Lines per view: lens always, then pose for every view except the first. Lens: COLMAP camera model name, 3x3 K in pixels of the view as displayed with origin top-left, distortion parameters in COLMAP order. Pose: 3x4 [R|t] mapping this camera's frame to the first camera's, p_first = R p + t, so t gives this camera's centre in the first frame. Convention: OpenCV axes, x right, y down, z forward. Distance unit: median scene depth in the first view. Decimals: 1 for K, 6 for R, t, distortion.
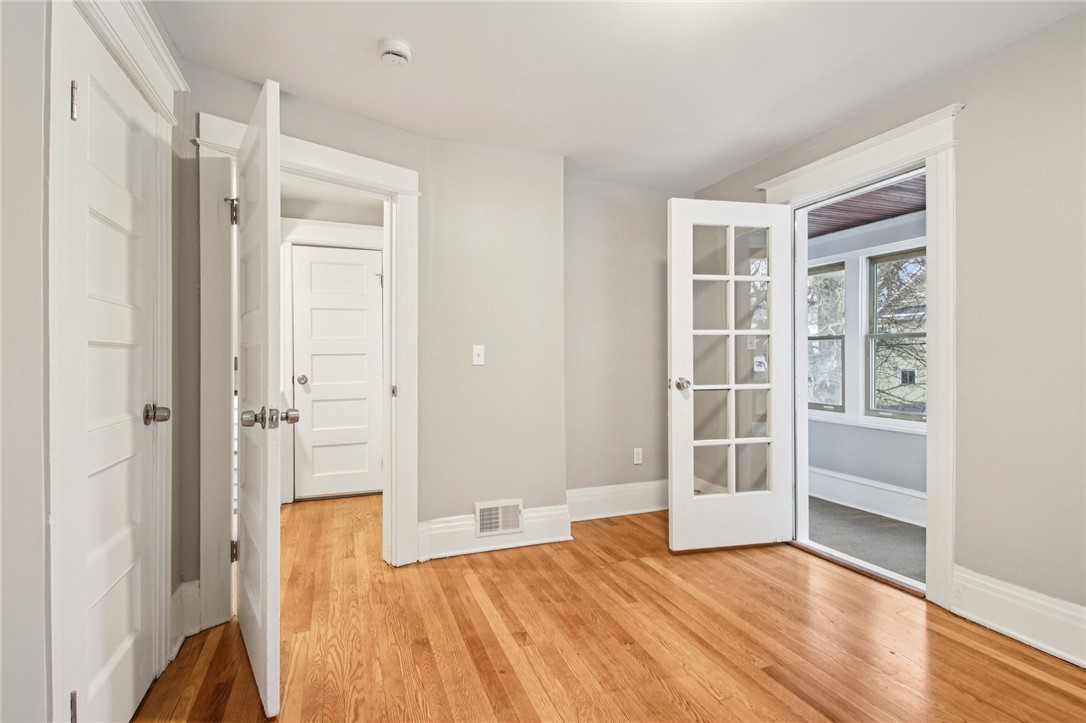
lens RADIAL K [[510.3, 0, 532.6], [0, 510.3, 359.0], [0, 0, 1]] dist [0.028384, -0.001961]
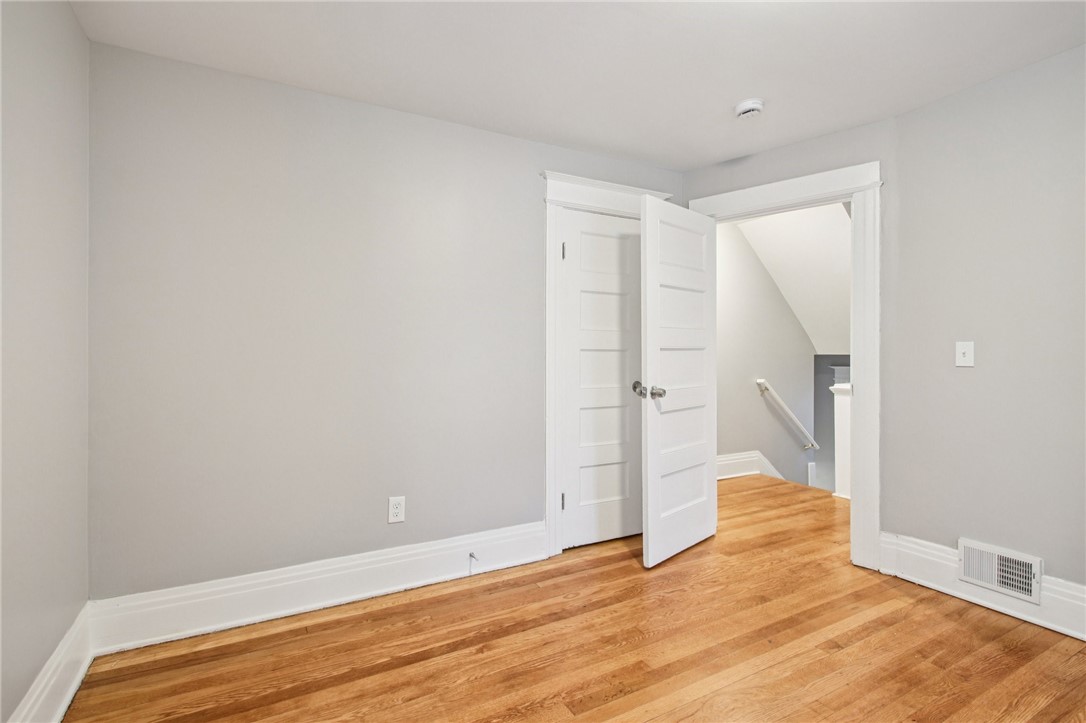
lens RADIAL K [[510.3, 0, 533.4], [0, 510.3, 361.9], [0, 0, 1]] dist [0.028384, -0.001961]
pose [[0.144092, 0.009699, -0.989517, 0.692583], [-0.007246, 0.999935, 0.008746, 0.002669], [0.989538, 0.005910, 0.144153, 0.244250]]
